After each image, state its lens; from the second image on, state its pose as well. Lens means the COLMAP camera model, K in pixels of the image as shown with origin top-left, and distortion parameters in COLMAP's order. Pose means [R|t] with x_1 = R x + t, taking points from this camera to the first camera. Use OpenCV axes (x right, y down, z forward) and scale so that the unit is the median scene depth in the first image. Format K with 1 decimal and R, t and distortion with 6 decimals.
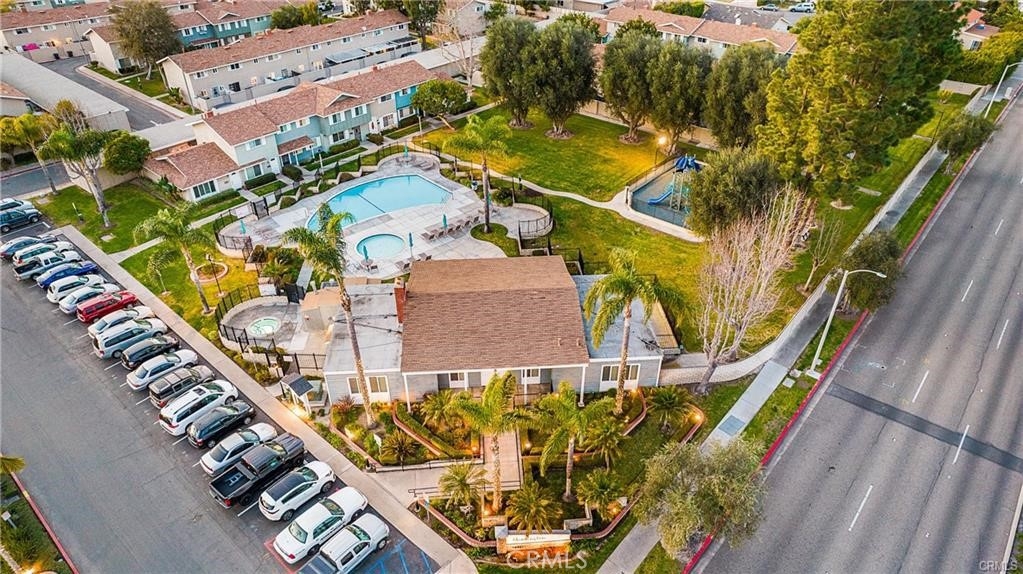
lens RADIAL K [[641.3, 0, 512.8], [0, 641.3, 300.0], [0, 0, 1]] dist [-0.039762, 0.002521]
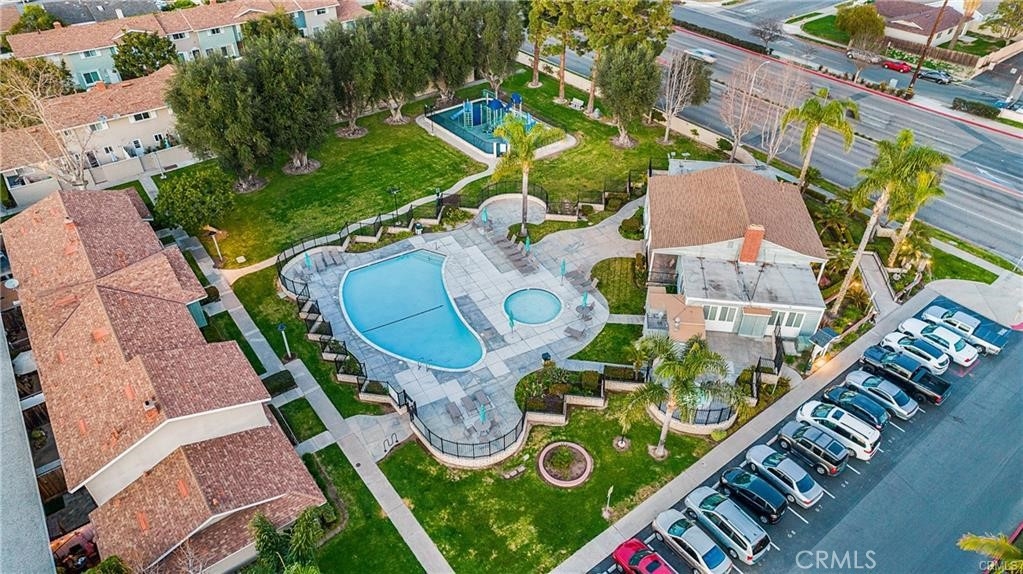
lens RADIAL K [[641.3, 0, 512.8], [0, 641.3, 300.0], [0, 0, 1]] dist [-0.039762, 0.002521]
pose [[0.206374, -0.610884, 0.764350, -0.710385], [0.565309, 0.712040, 0.416443, -0.380509], [-0.798646, 0.346150, 0.492285, 0.507796]]
